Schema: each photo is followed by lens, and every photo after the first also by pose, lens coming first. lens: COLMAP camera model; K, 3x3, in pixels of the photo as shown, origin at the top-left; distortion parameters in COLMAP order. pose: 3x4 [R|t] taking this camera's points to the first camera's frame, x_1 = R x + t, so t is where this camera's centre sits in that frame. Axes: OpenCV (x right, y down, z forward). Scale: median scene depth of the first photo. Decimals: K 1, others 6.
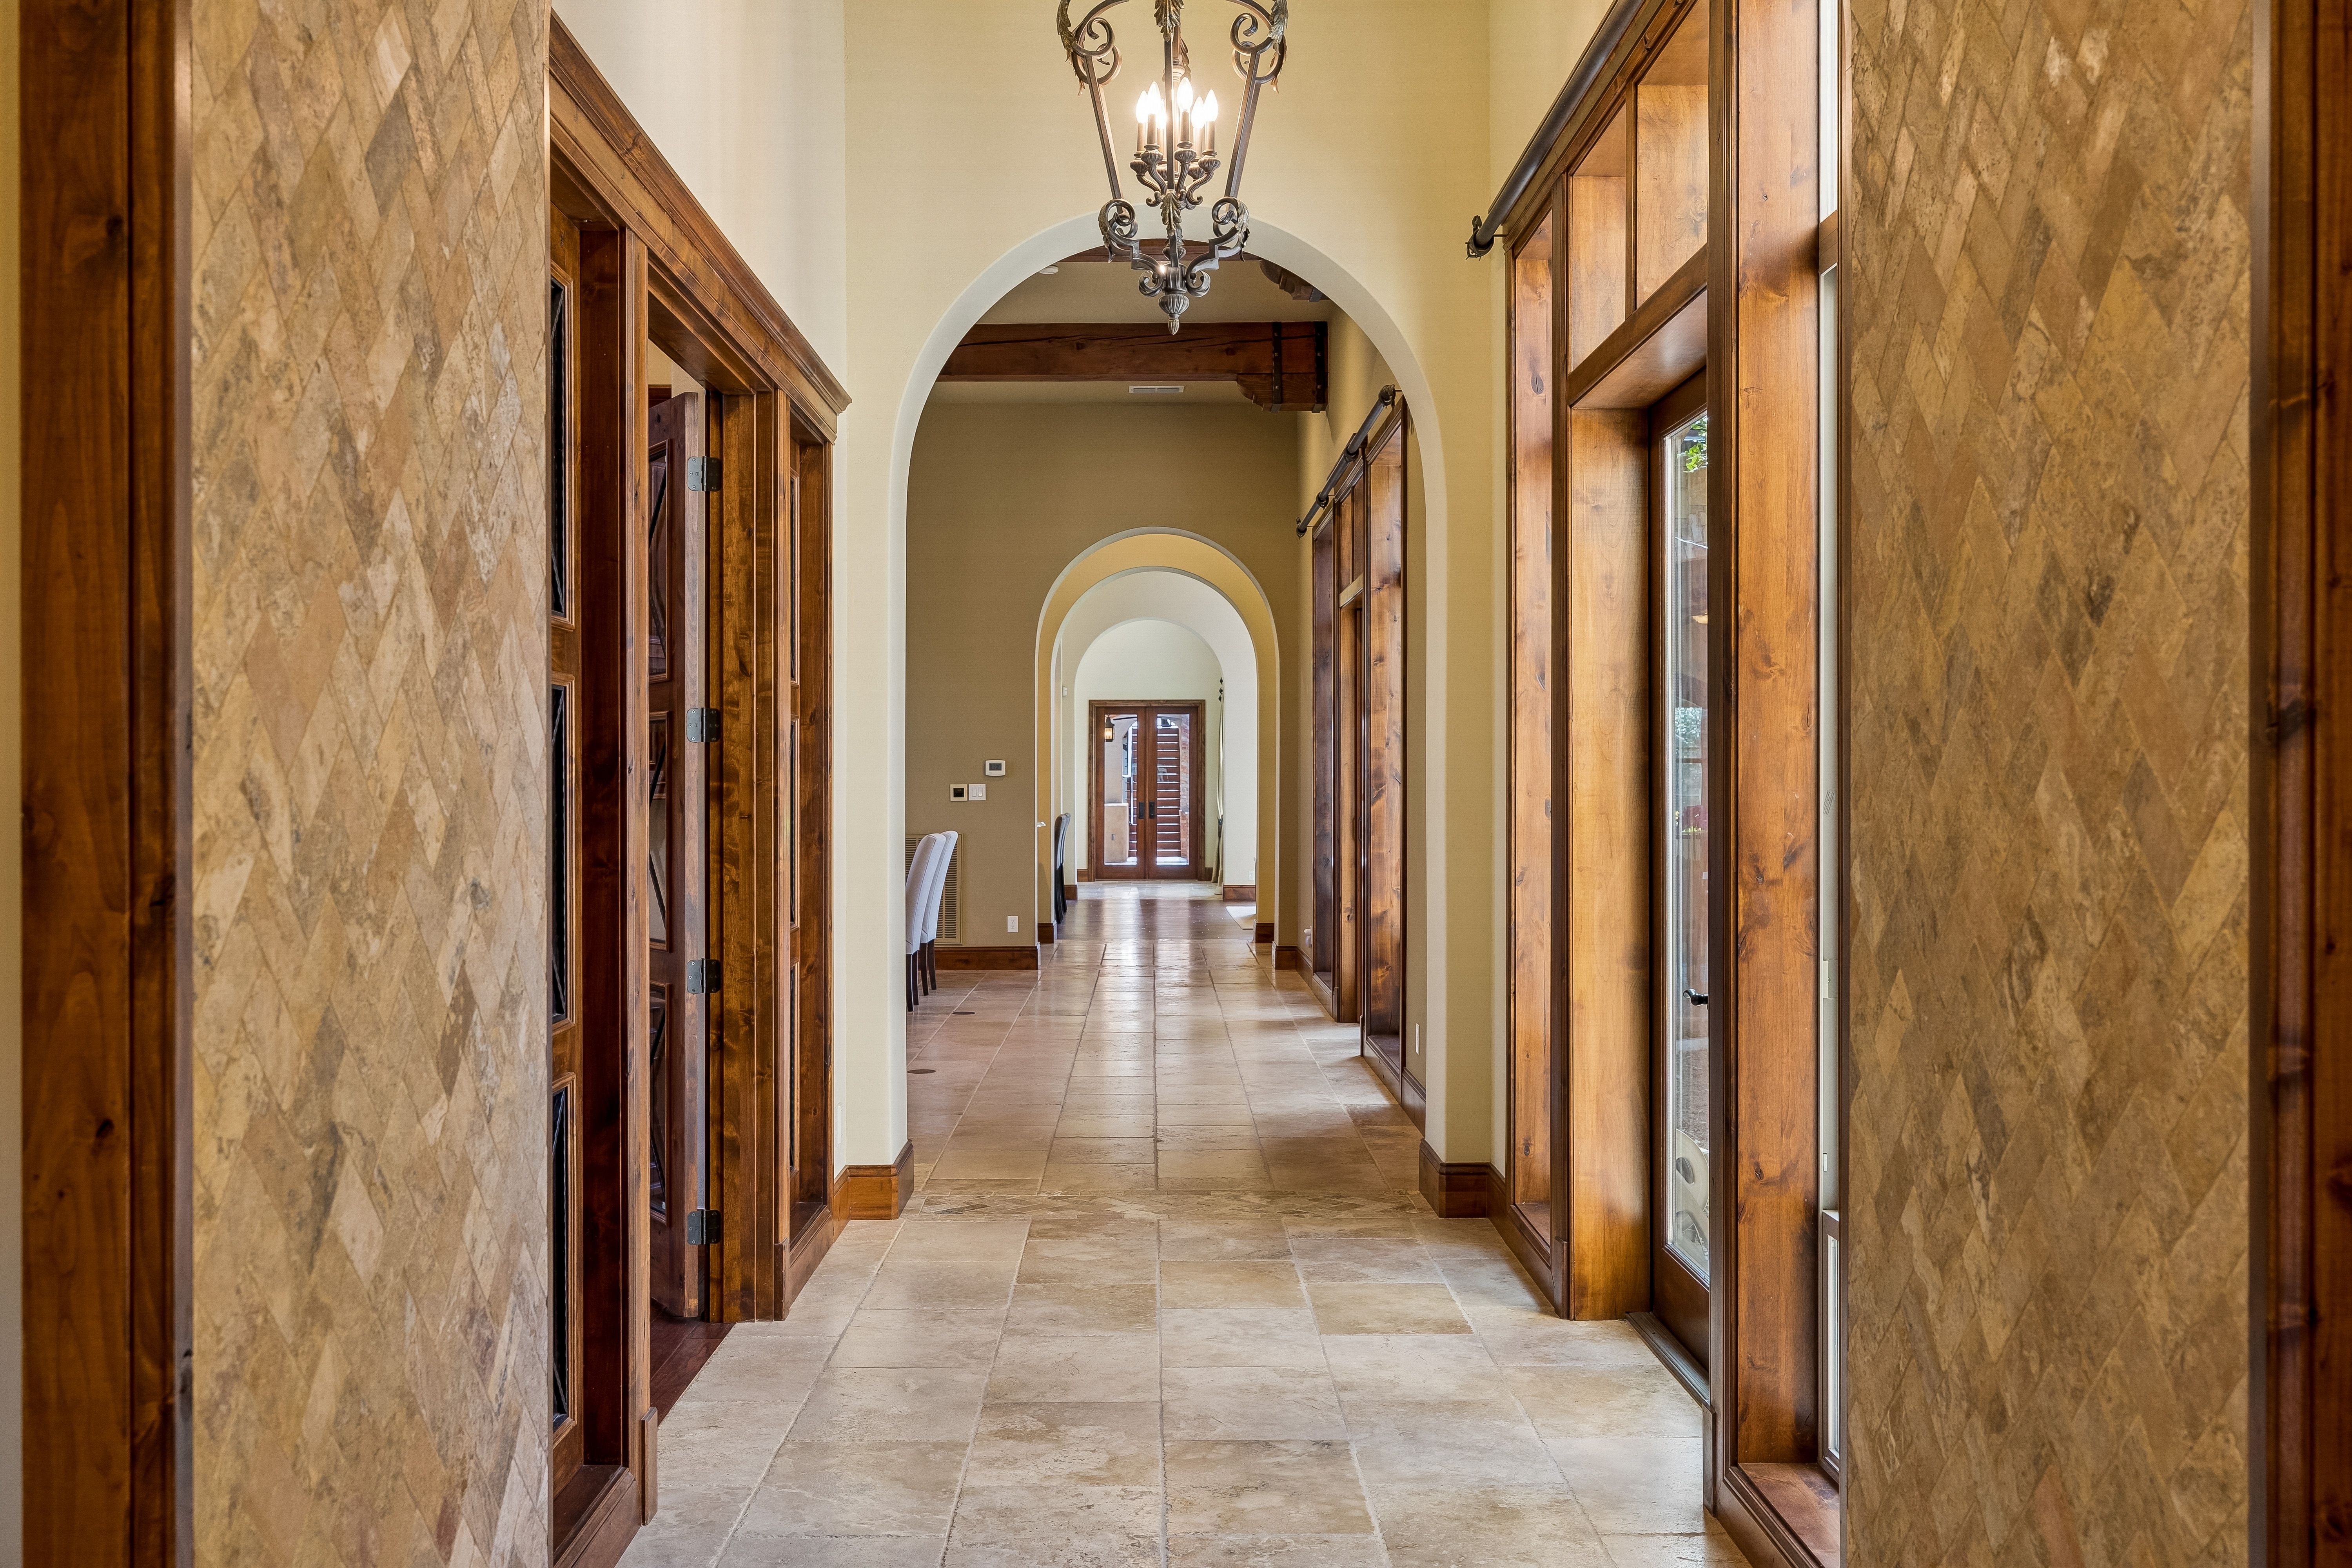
lens RADIAL K [[2266.4, 0, 1170.2], [0, 2266.4, 787.1], [0, 0, 1]] dist [0.002497, 0.000000]
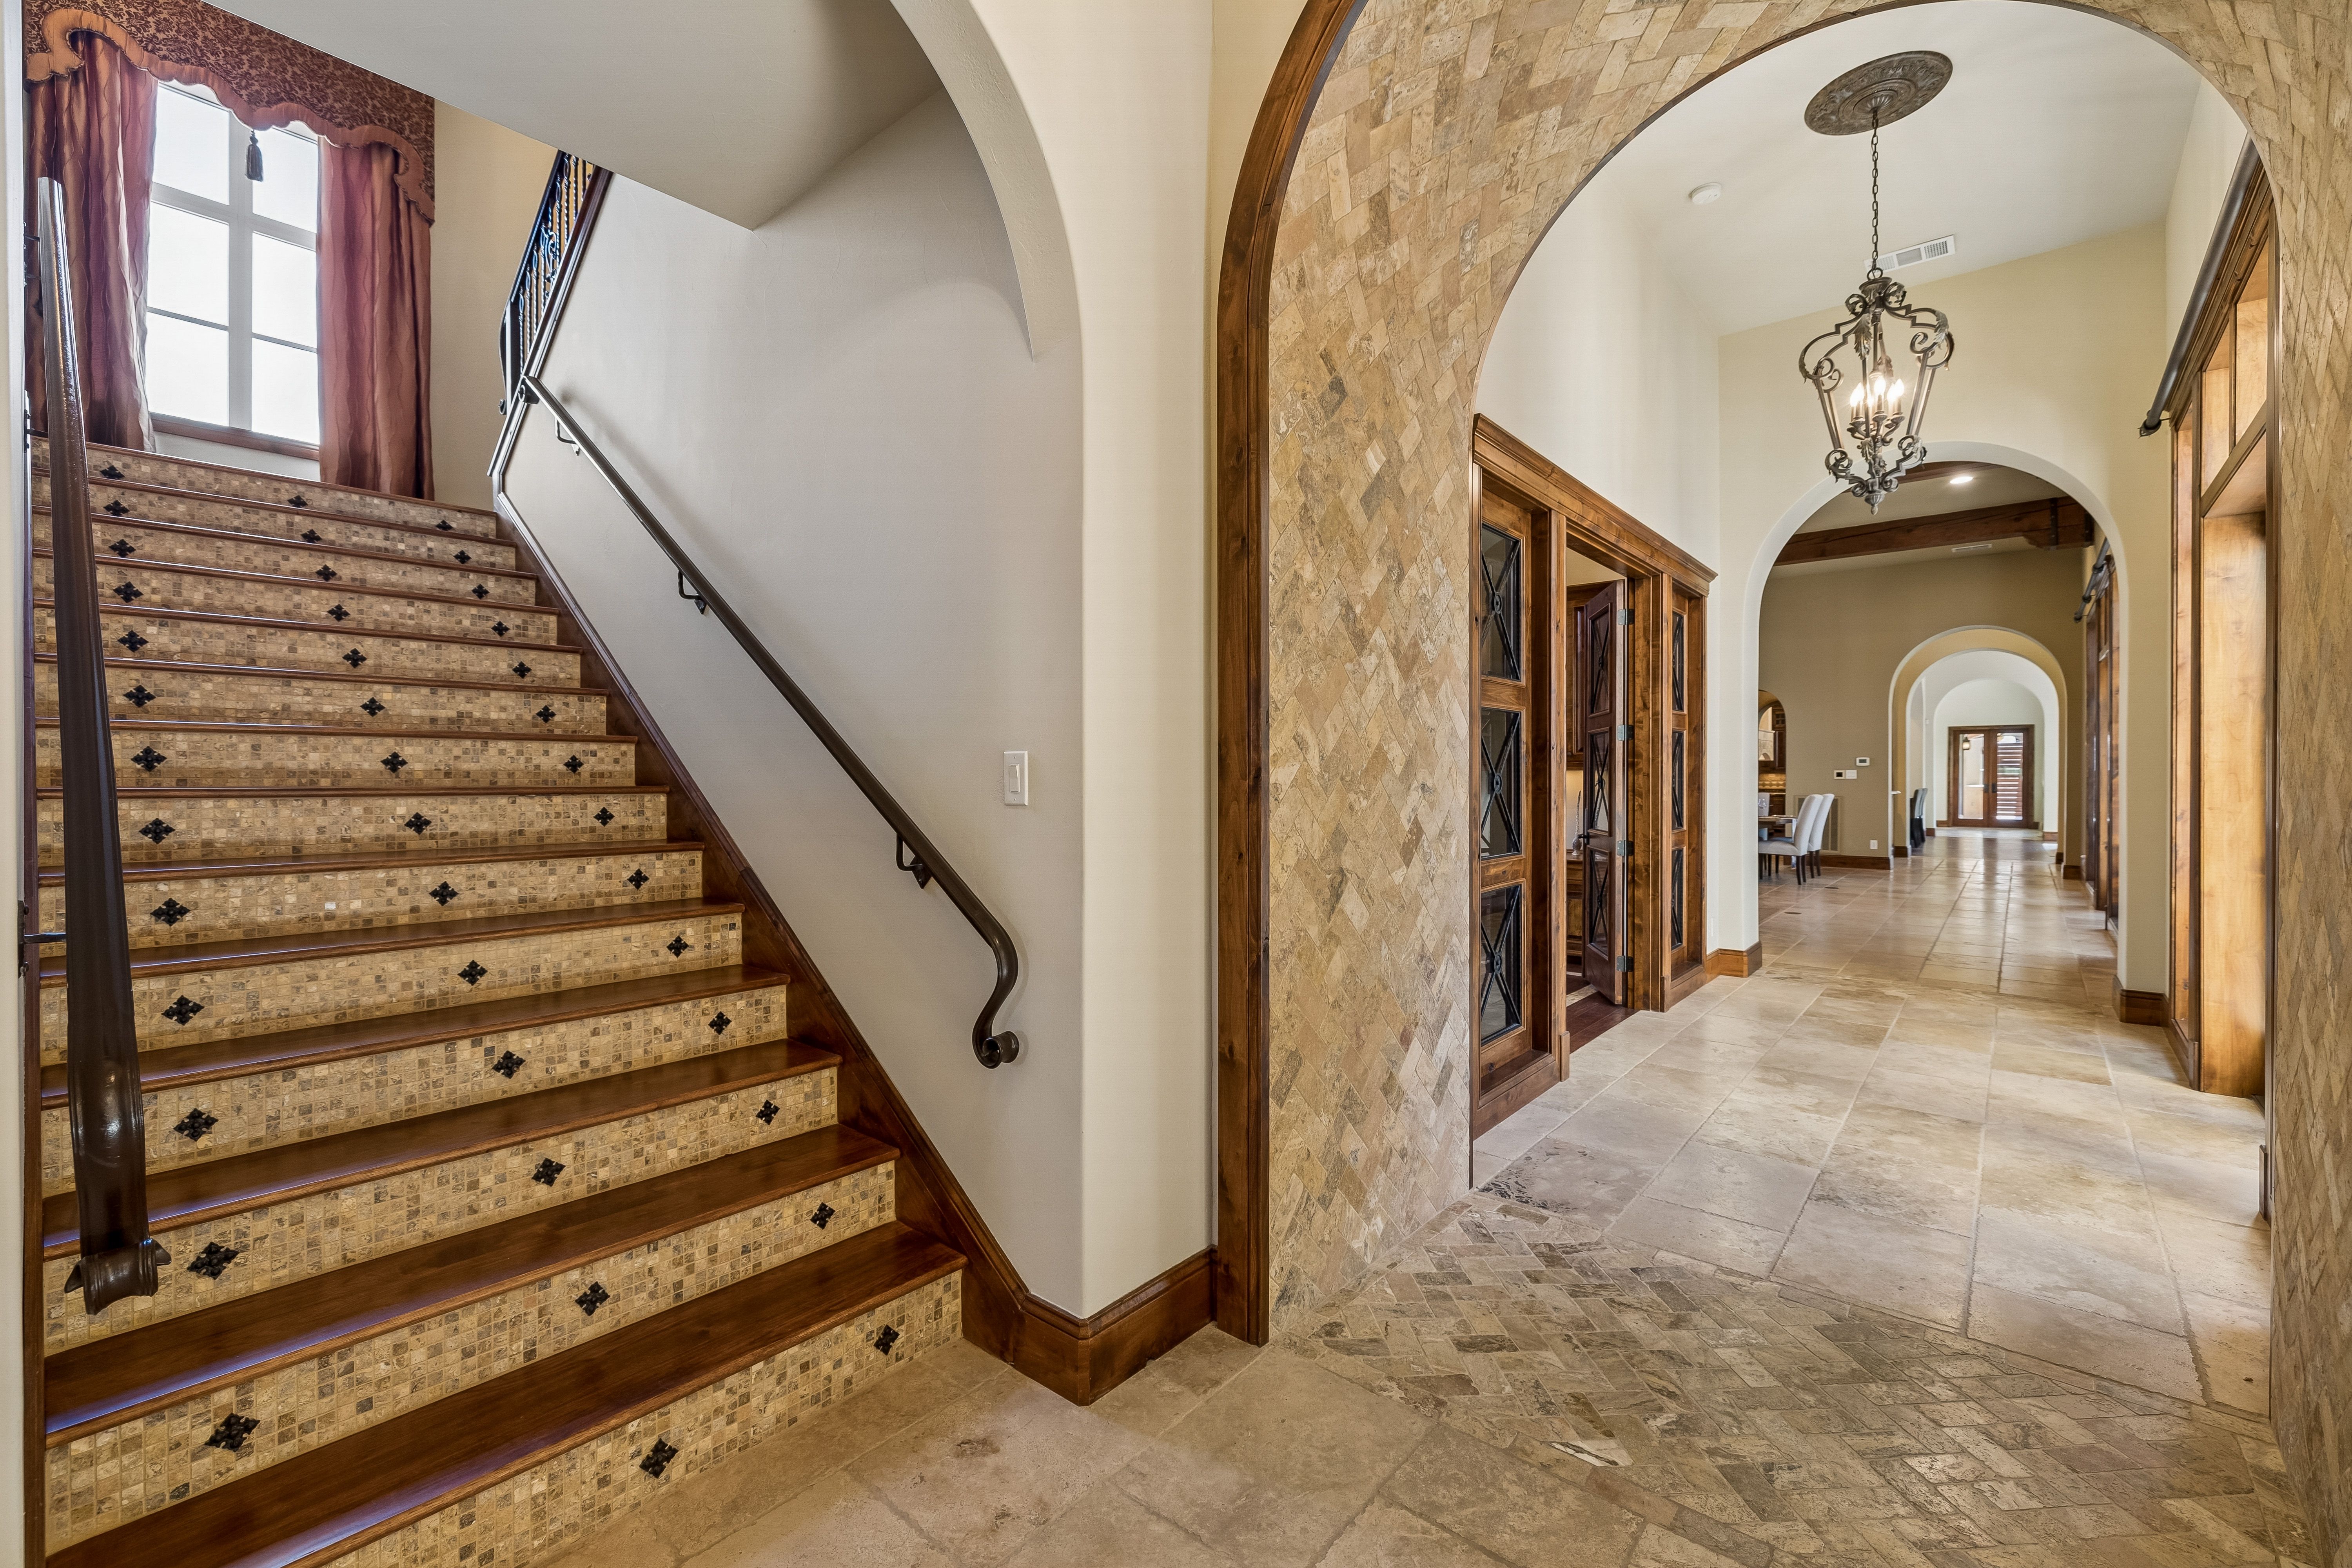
lens RADIAL K [[986.2, 0, 1167.5], [0, 986.2, 779.8], [0, 0, 1]] dist [0.000494, -0.000164]
pose [[0.750775, 0.004547, -0.660542, 0.111289], [-0.002866, 0.999989, 0.003626, 0.019699], [0.660551, -0.000829, 0.750781, 0.001010]]
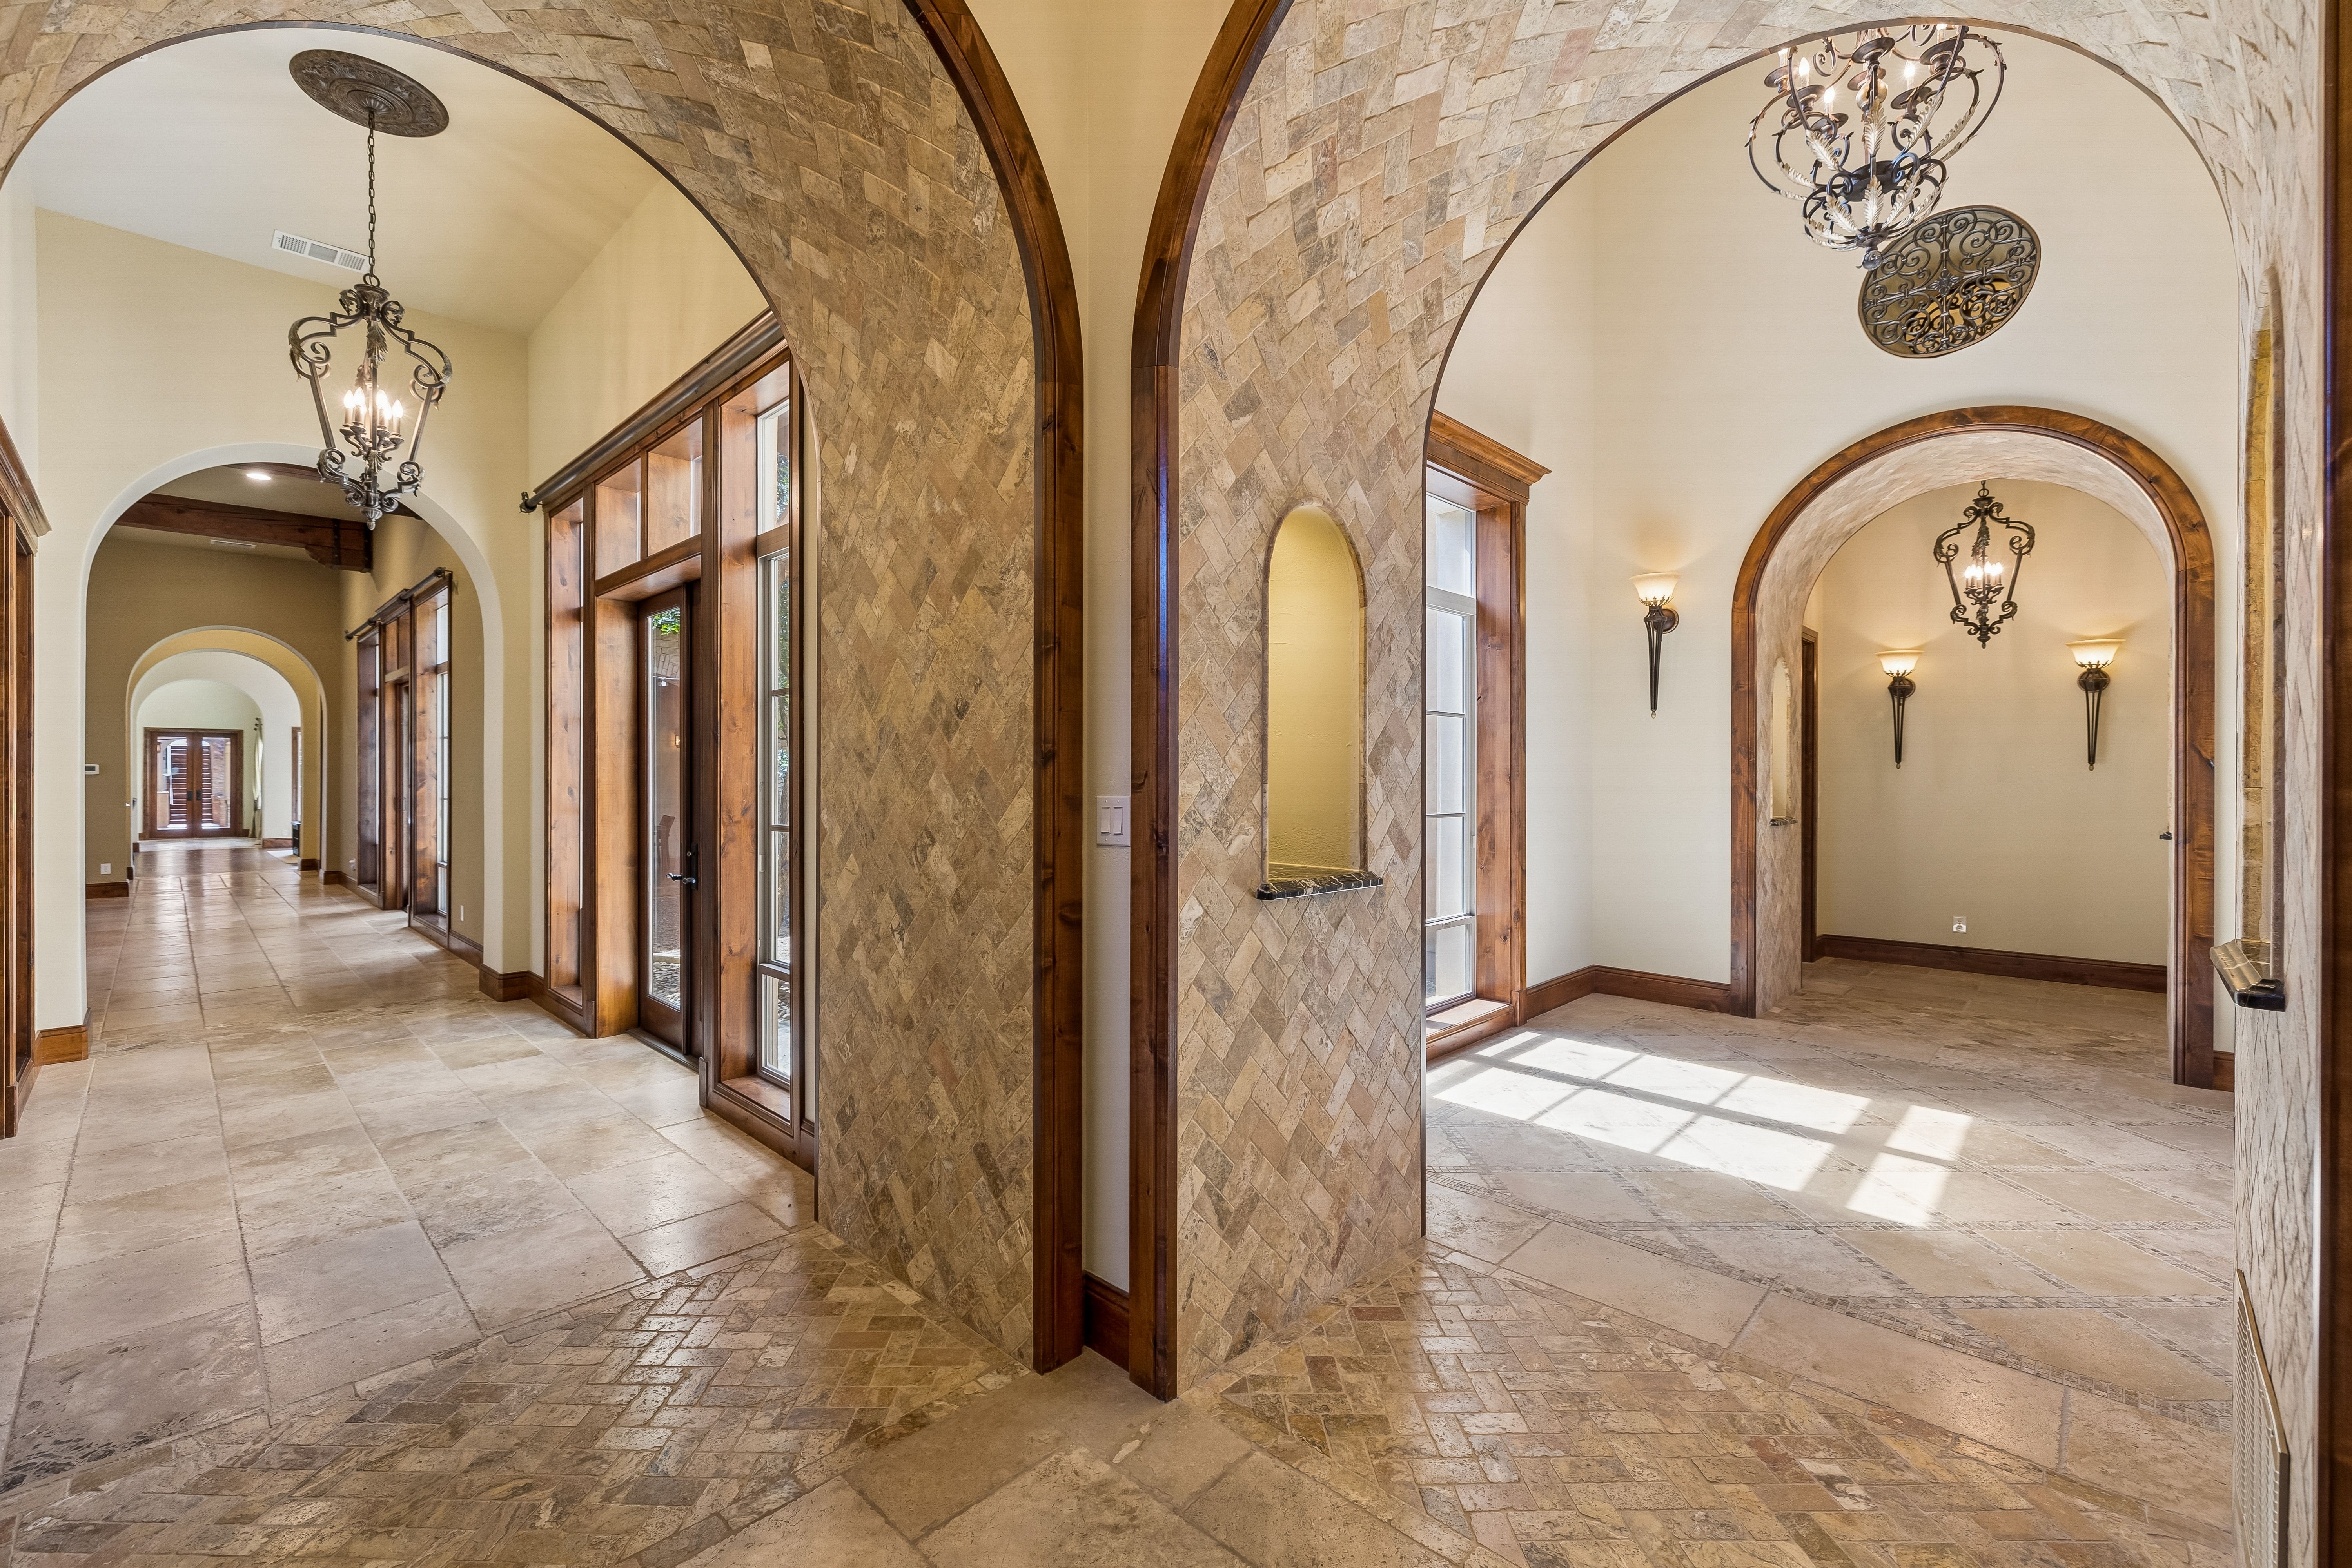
lens RADIAL K [[986.2, 0, 1157.7], [0, 986.2, 779.2], [0, 0, 1]] dist [0.000494, -0.000164]
pose [[0.710917, -0.000878, 0.703276, -0.114991], [0.001893, 0.999998, -0.000665, 0.000345], [-0.703274, 0.001804, 0.710917, 0.002309]]
